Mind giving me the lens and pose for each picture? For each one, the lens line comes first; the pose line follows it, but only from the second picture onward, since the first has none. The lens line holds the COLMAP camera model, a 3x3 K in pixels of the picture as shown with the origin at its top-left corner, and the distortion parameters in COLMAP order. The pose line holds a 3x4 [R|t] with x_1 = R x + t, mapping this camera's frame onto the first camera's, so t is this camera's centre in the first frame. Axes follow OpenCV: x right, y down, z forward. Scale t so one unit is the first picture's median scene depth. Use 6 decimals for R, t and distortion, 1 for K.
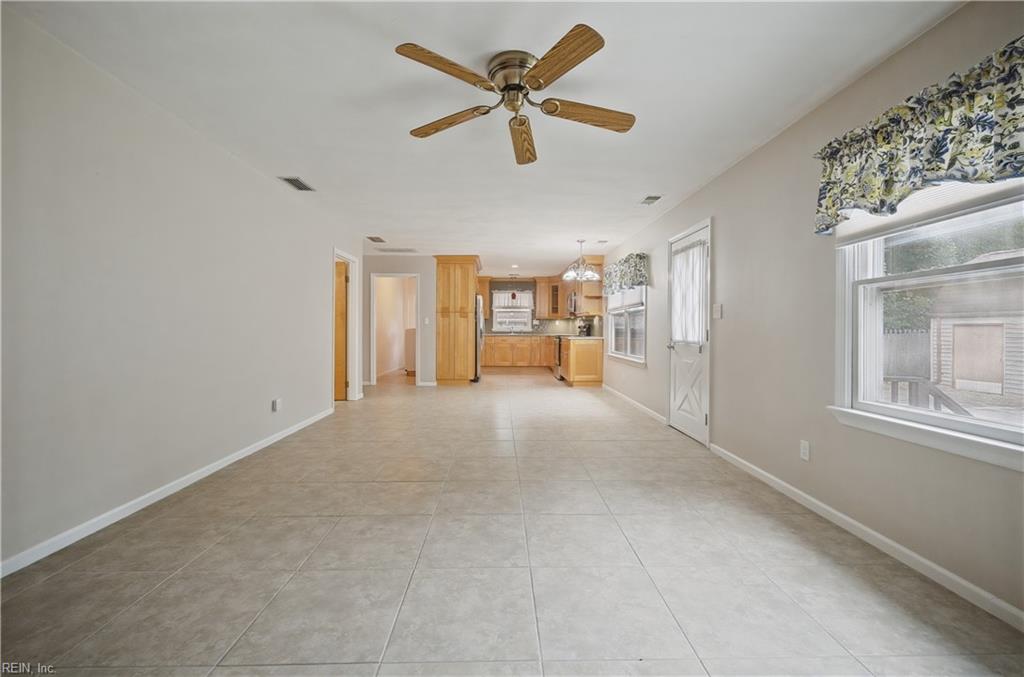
lens RADIAL K [[404.3, 0, 513.3], [0, 404.3, 330.4], [0, 0, 1]] dist [-0.001262, 0.000078]
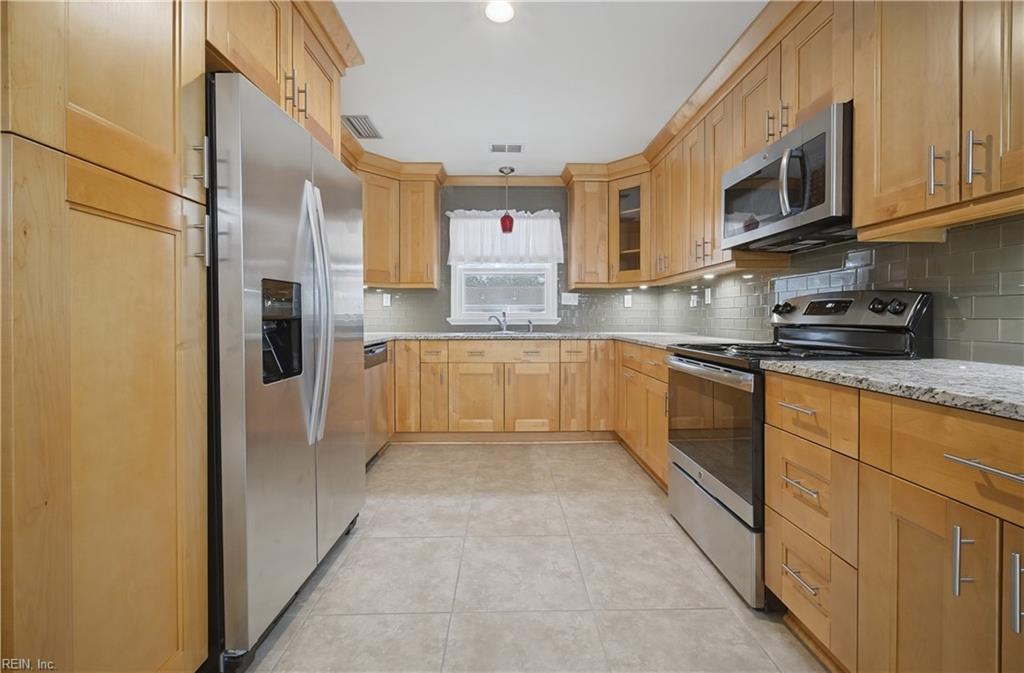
lens RADIAL K [[404.3, 0, 518.1], [0, 404.3, 321.9], [0, 0, 1]] dist [-0.001262, 0.000078]
pose [[0.999989, -0.004647, 0.000386, 0.010116], [0.004646, 0.999981, 0.004022, -0.001662], [-0.000405, -0.004020, 0.999992, 0.673338]]
